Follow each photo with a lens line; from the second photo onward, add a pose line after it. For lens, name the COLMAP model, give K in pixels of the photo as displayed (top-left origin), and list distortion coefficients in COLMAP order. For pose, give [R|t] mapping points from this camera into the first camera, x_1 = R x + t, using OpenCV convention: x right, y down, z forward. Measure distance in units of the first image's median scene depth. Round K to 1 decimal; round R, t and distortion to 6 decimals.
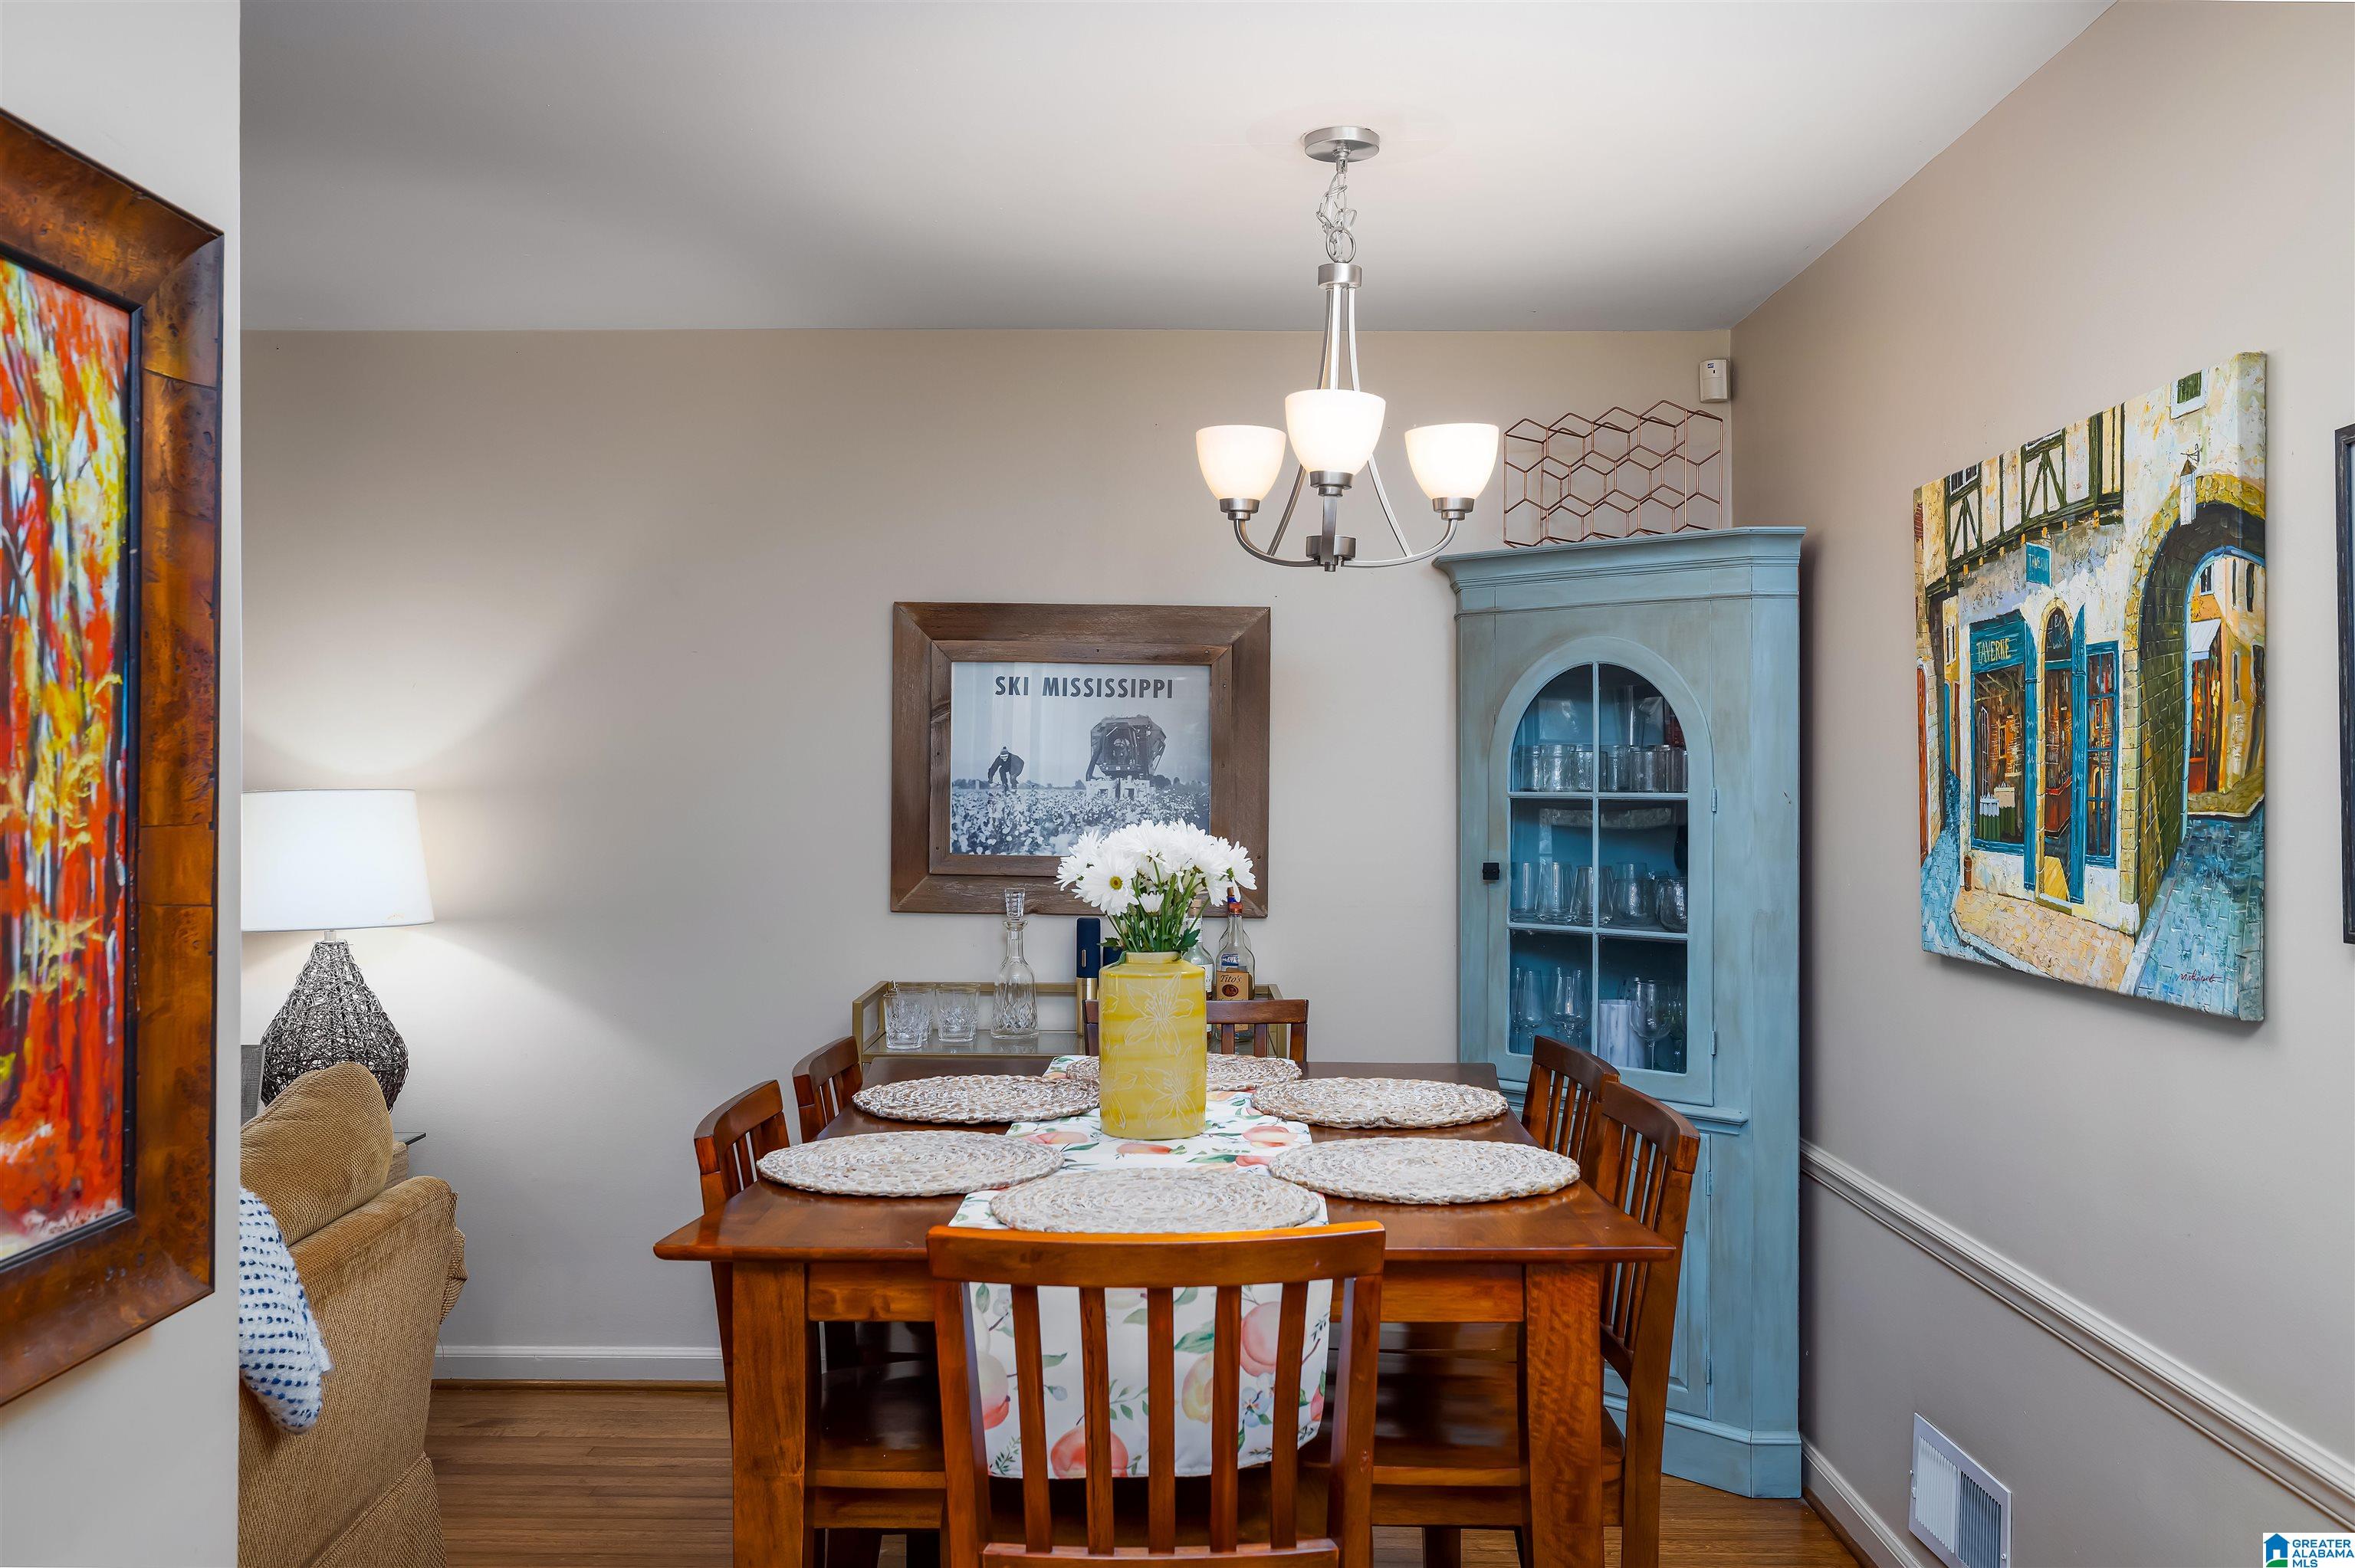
lens RADIAL K [[2015.4, 0, 1177.3], [0, 2015.4, 793.7], [0, 0, 1]] dist [0.010237, 0.004003]
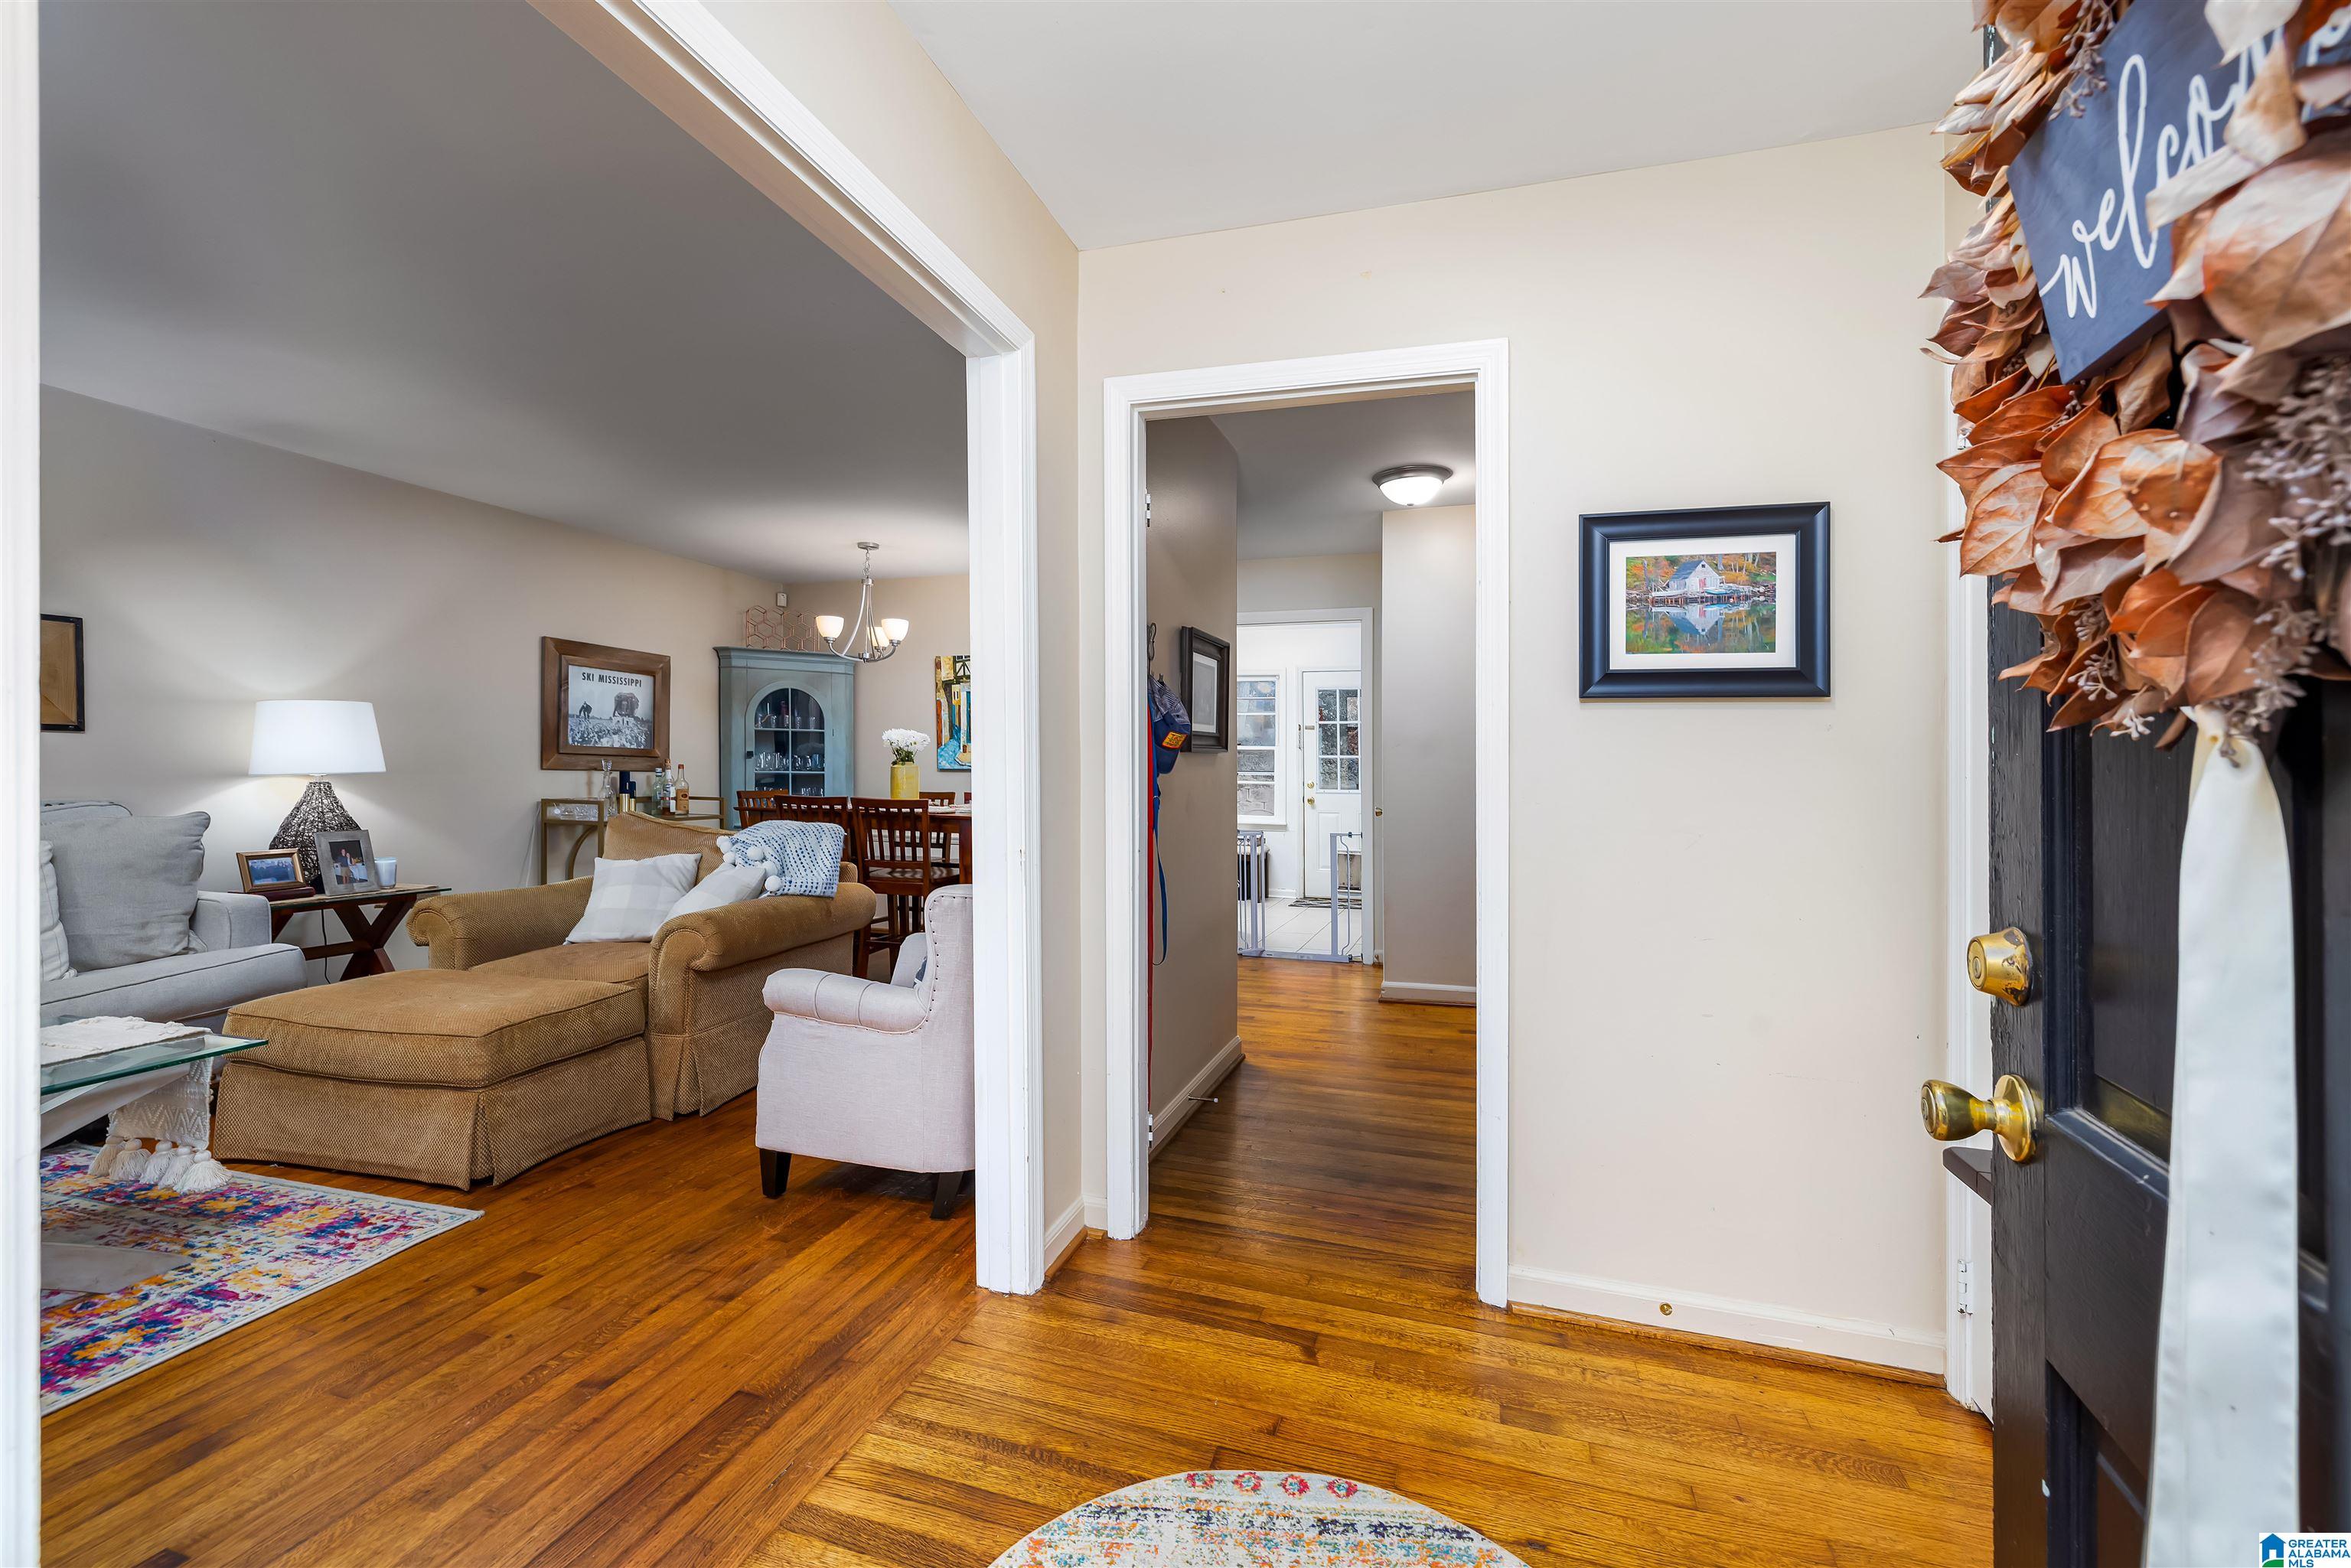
lens RADIAL K [[1002.7, 0, 1175.5], [0, 1002.7, 782.9], [0, 0, 1]] dist [0.004015, -0.000059]
pose [[0.285212, -0.012418, 0.958384, -1.431826], [-0.007346, 0.999858, 0.015141, 0.071114], [-0.958436, -0.011359, 0.285080, -0.050132]]
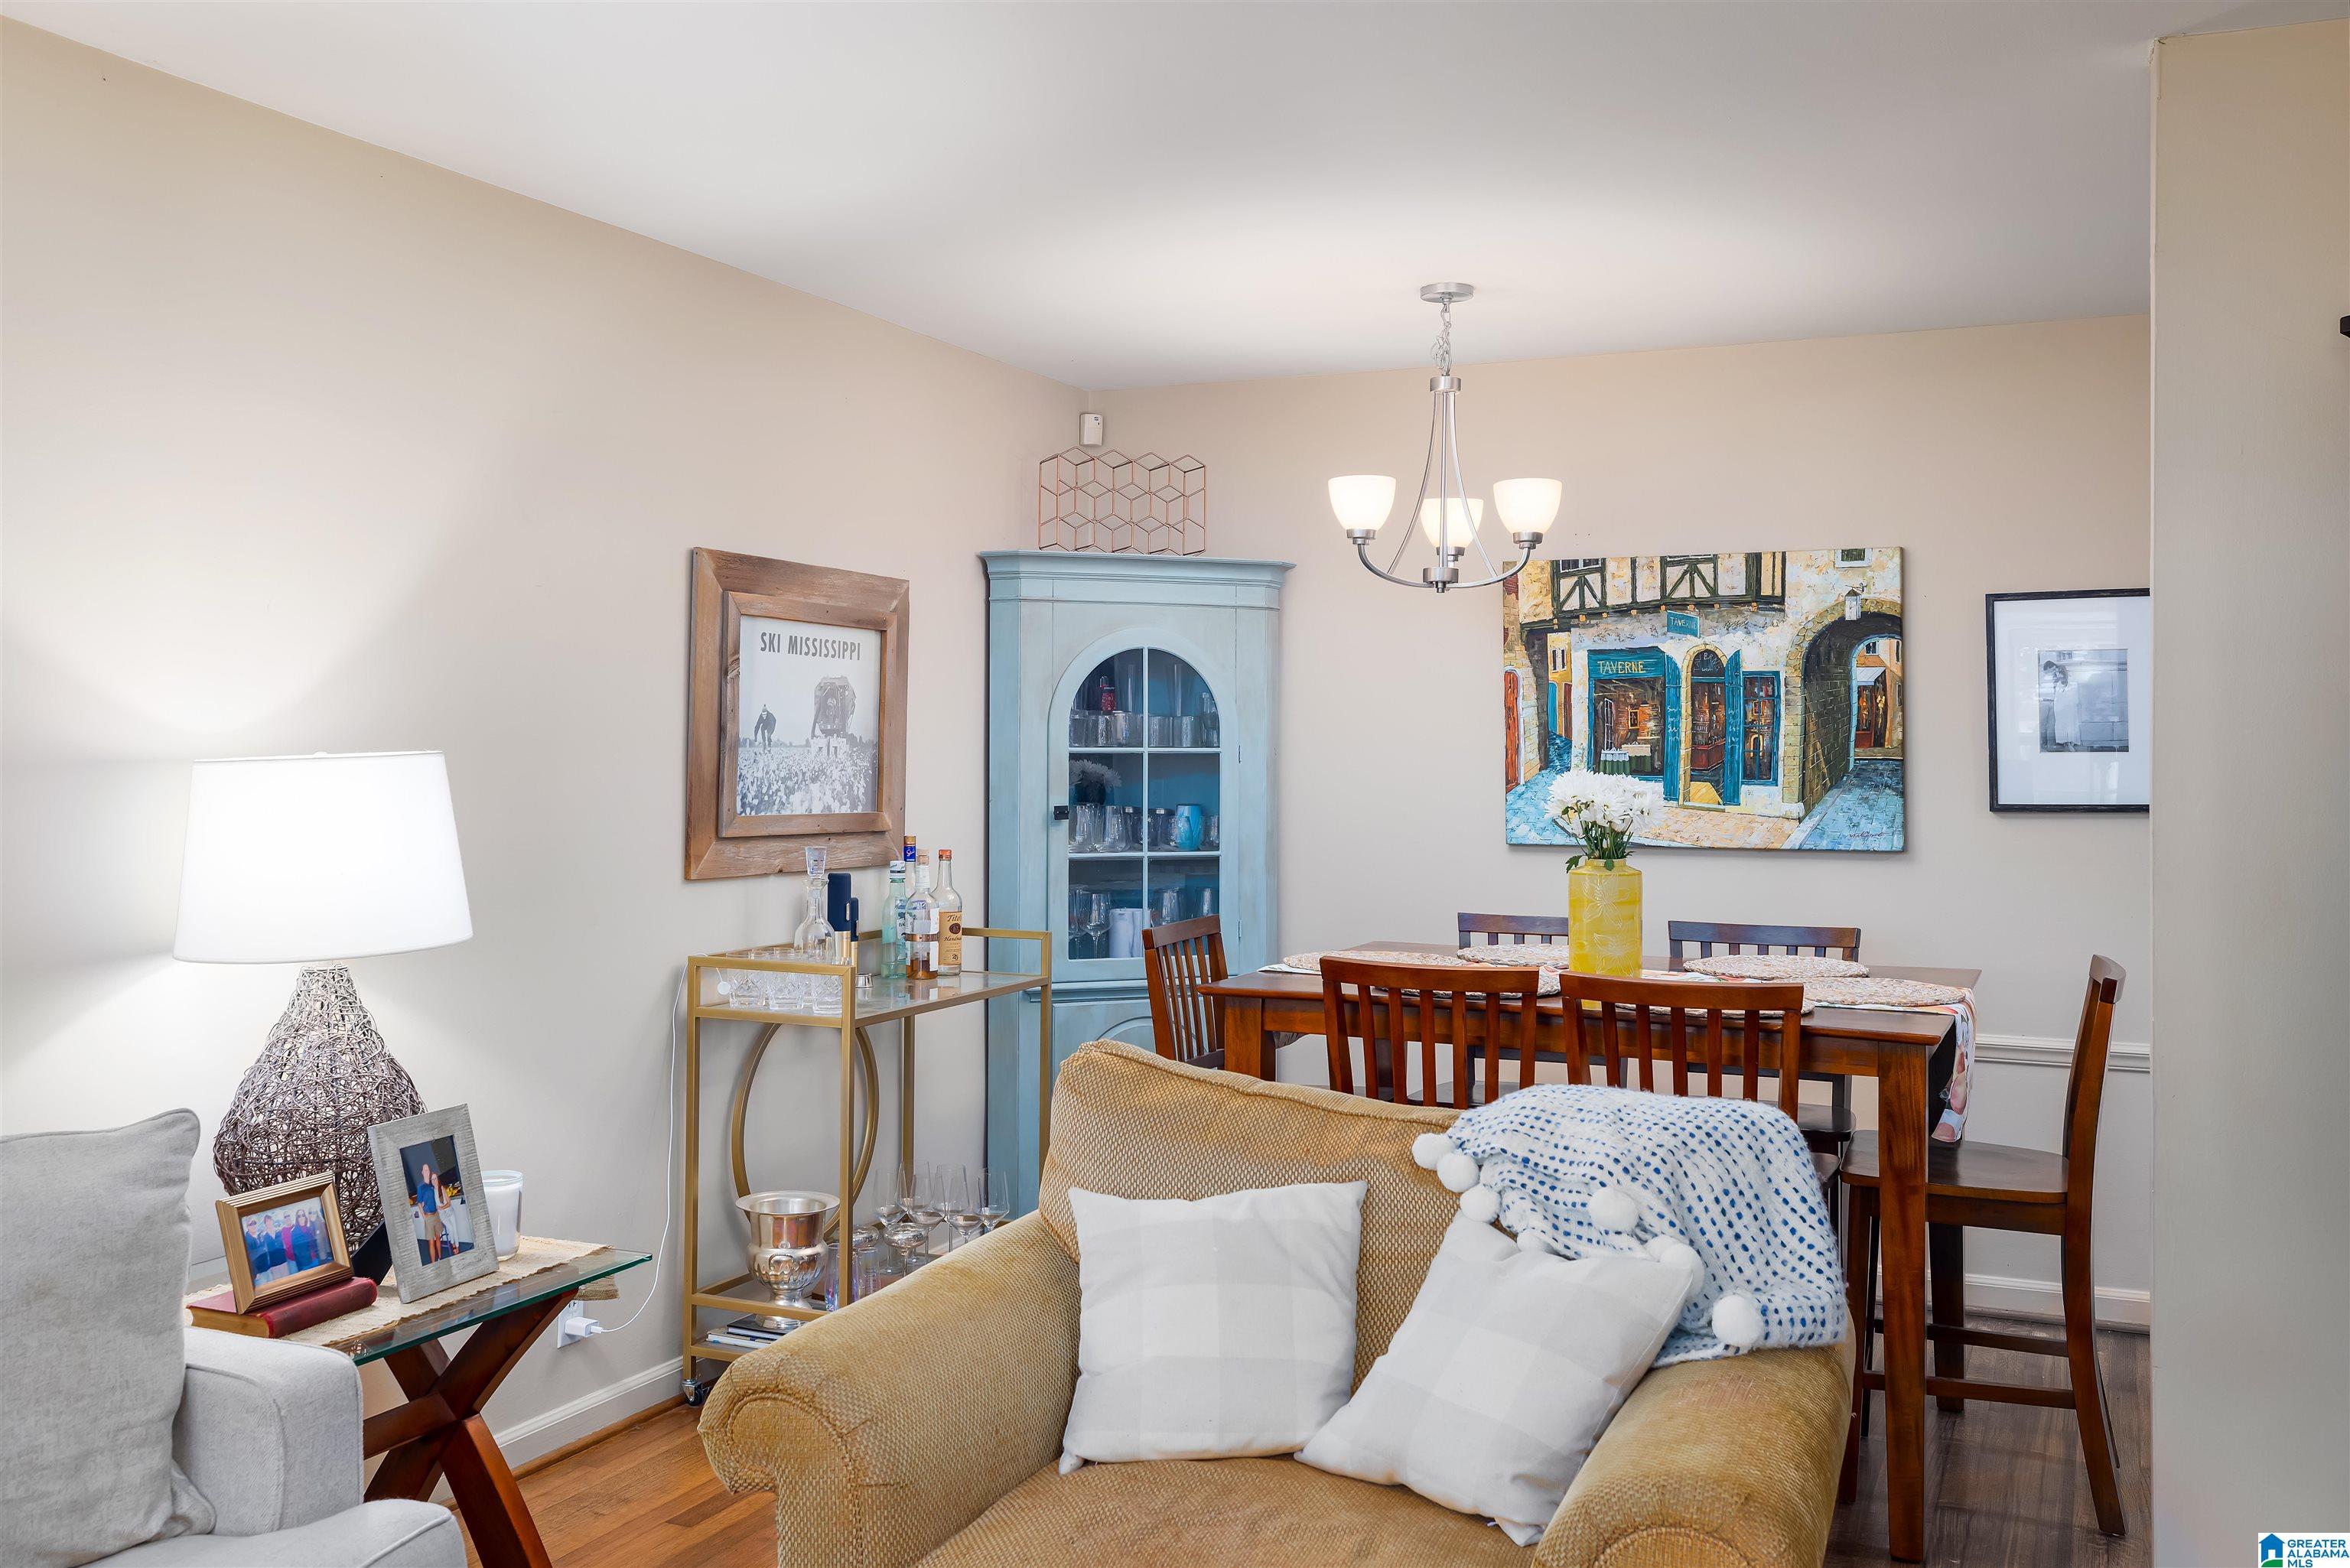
lens RADIAL K [[2090.6, 0, 1162.4], [0, 2090.6, 743.9], [0, 0, 1]] dist [0.000173, 0.001528]
pose [[0.398755, -0.004169, 0.917048, -1.279652], [0.002274, 0.999991, 0.003557, -0.009938], [-0.917055, 0.000667, 0.398761, 0.569317]]
